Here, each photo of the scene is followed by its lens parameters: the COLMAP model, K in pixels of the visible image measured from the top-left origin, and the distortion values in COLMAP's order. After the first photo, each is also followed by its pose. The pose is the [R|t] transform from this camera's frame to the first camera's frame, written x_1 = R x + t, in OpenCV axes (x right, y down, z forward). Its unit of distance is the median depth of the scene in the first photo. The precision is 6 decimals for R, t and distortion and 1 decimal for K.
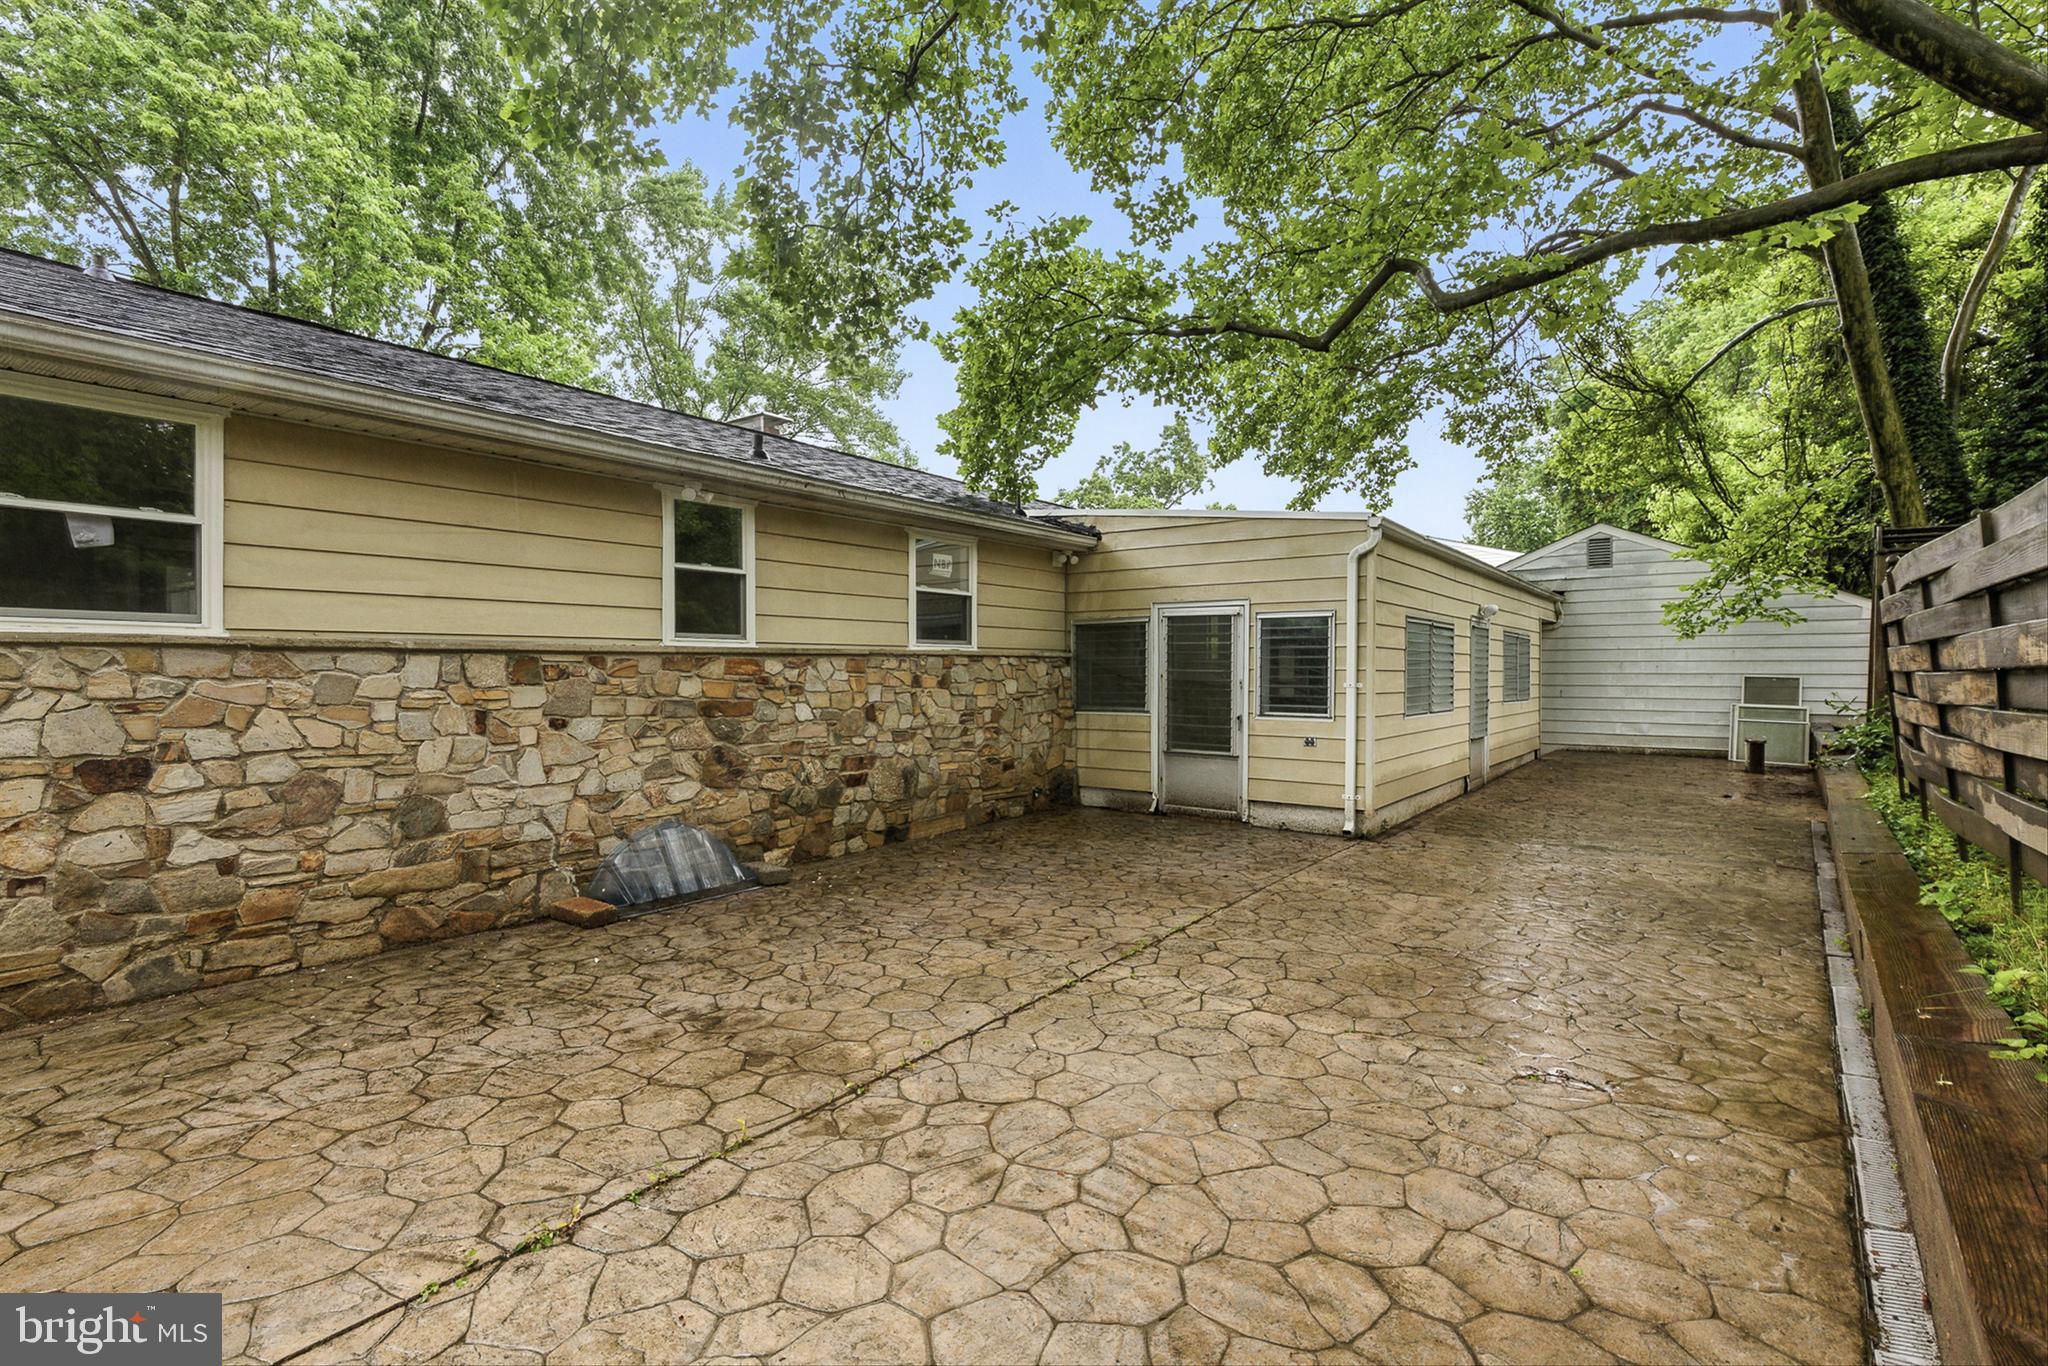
lens RADIAL K [[931.0, 0, 1027.0], [0, 931.0, 681.7], [0, 0, 1]] dist [-0.000817, 0.000583]
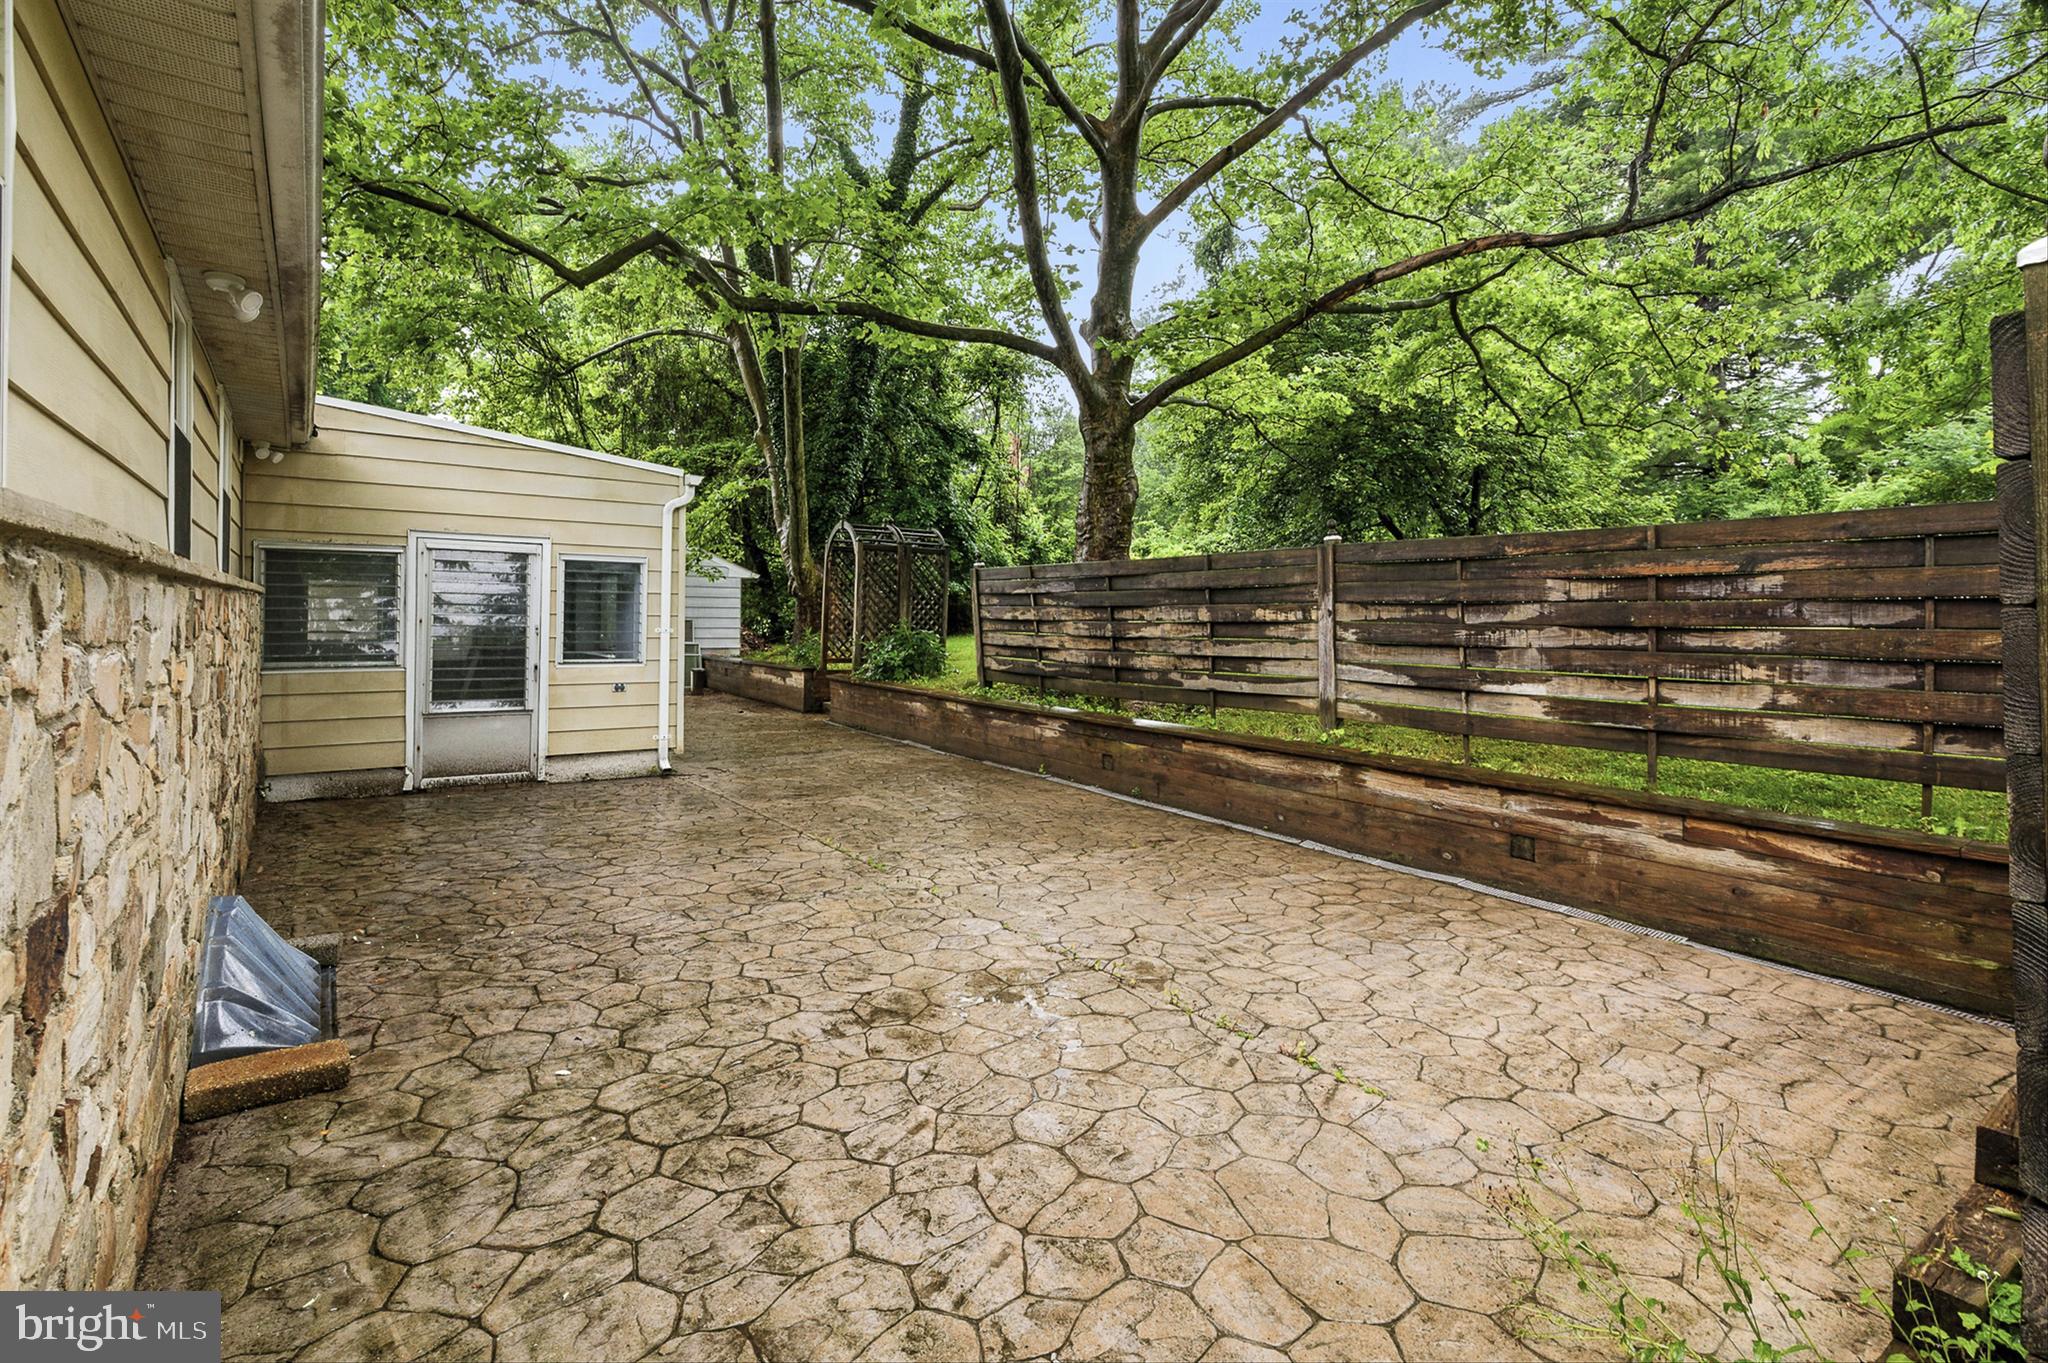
lens RADIAL K [[931.0, 0, 1059.2], [0, 931.0, 621.0], [0, 0, 1]] dist [-0.000817, 0.000583]
pose [[0.304359, 0.001493, 0.952556, -1.094893], [-0.001431, 0.999998, -0.001110, -0.012640], [-0.952556, -0.001025, 0.304361, 0.542193]]
